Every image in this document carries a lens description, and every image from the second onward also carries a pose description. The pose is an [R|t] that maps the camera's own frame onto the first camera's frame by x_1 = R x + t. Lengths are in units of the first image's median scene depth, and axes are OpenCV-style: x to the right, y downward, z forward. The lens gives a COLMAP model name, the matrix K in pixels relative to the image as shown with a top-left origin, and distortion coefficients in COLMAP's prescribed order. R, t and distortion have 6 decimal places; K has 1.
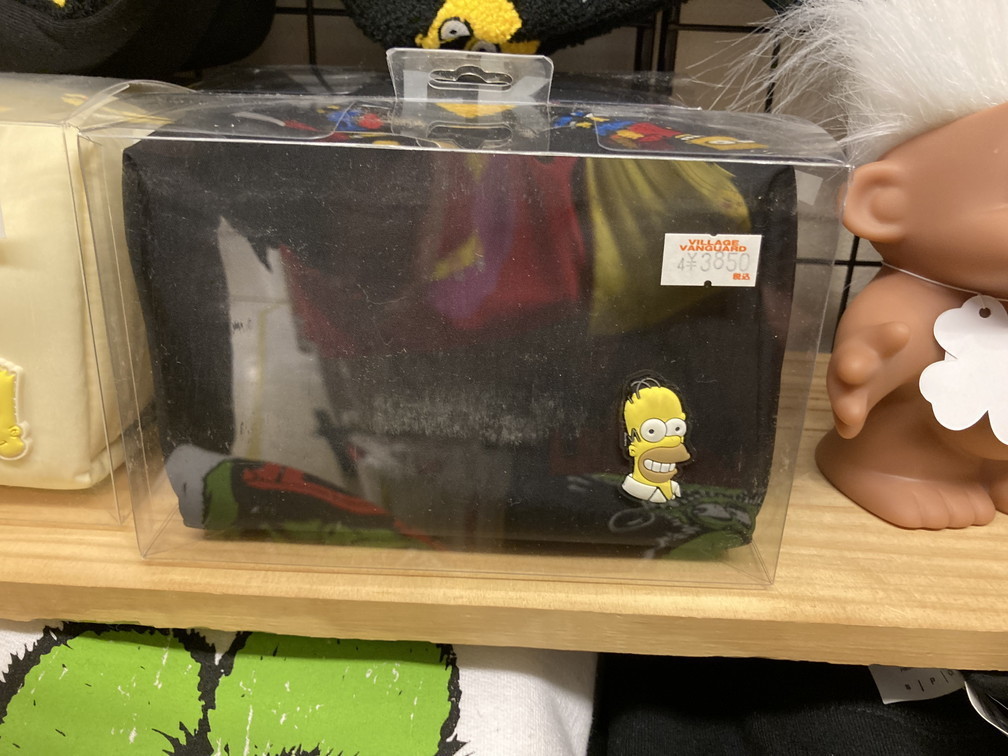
lens RADIAL K [[841.6, 0, 504.0], [0, 841.6, 378.0], [0, 0, 1]] dist [-0.001964, 0.007115]
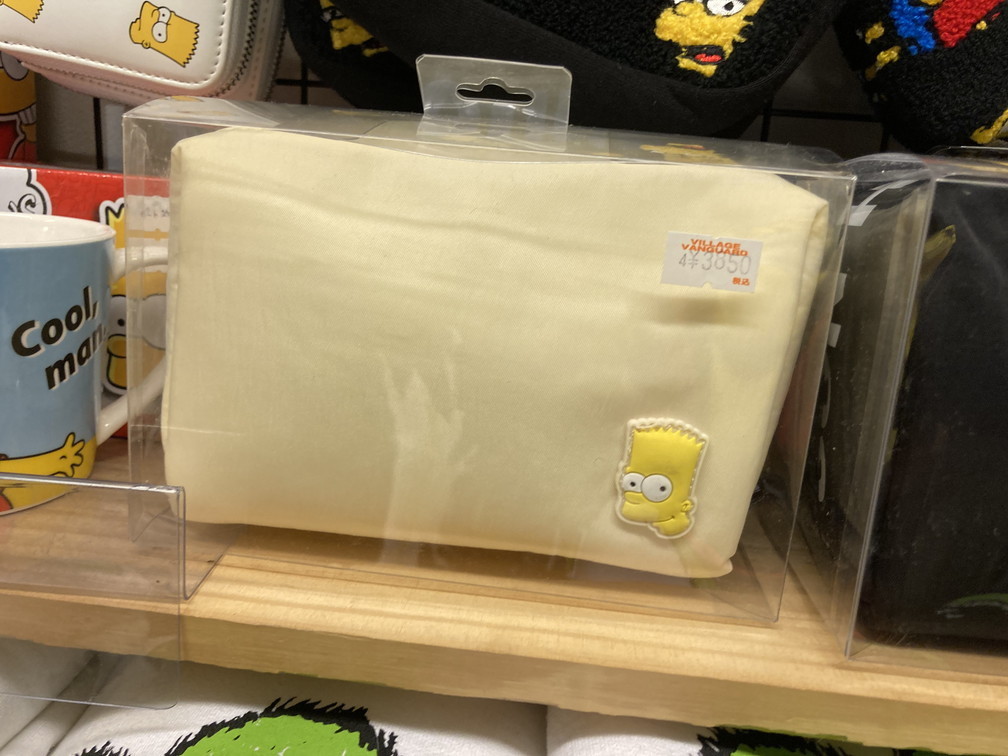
lens RADIAL K [[838.3, 0, 504.0], [0, 838.3, 378.0], [0, 0, 1]] dist [0.012185, -0.002084]
pose [[0.998605, 0.049640, -0.017971, -0.764142], [-0.051805, 0.986946, -0.152495, 0.074570], [0.010166, 0.153213, 0.988141, 0.082464]]
